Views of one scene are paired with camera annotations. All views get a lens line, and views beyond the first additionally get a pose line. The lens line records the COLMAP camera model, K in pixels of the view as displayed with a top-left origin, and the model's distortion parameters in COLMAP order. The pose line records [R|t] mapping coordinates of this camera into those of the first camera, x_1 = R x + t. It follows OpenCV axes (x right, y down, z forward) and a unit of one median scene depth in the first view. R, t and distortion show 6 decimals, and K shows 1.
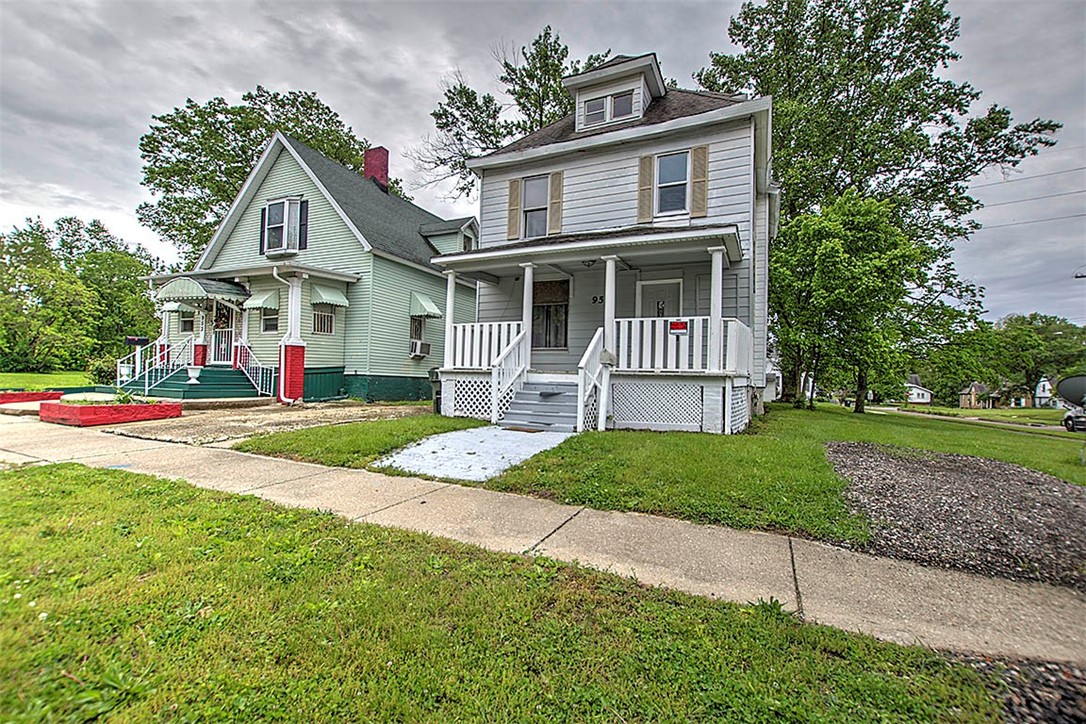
lens RADIAL K [[476.5, 0, 545.2], [0, 476.5, 367.5], [0, 0, 1]] dist [0.002757, 0.000306]
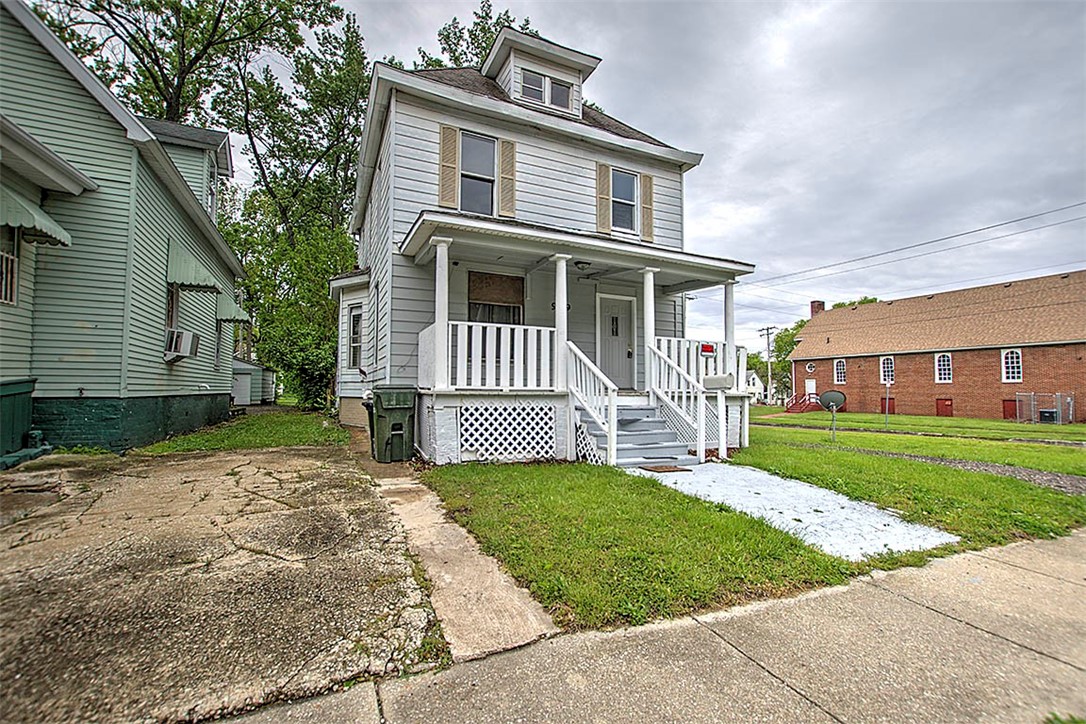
lens RADIAL K [[476.5, 0, 543.9], [0, 476.5, 366.7], [0, 0, 1]] dist [0.002757, 0.000306]
pose [[0.641890, 0.015992, 0.766630, -0.618667], [-0.019996, 0.999792, -0.004114, -0.028945], [-0.766536, -0.012688, 0.642076, 0.485808]]
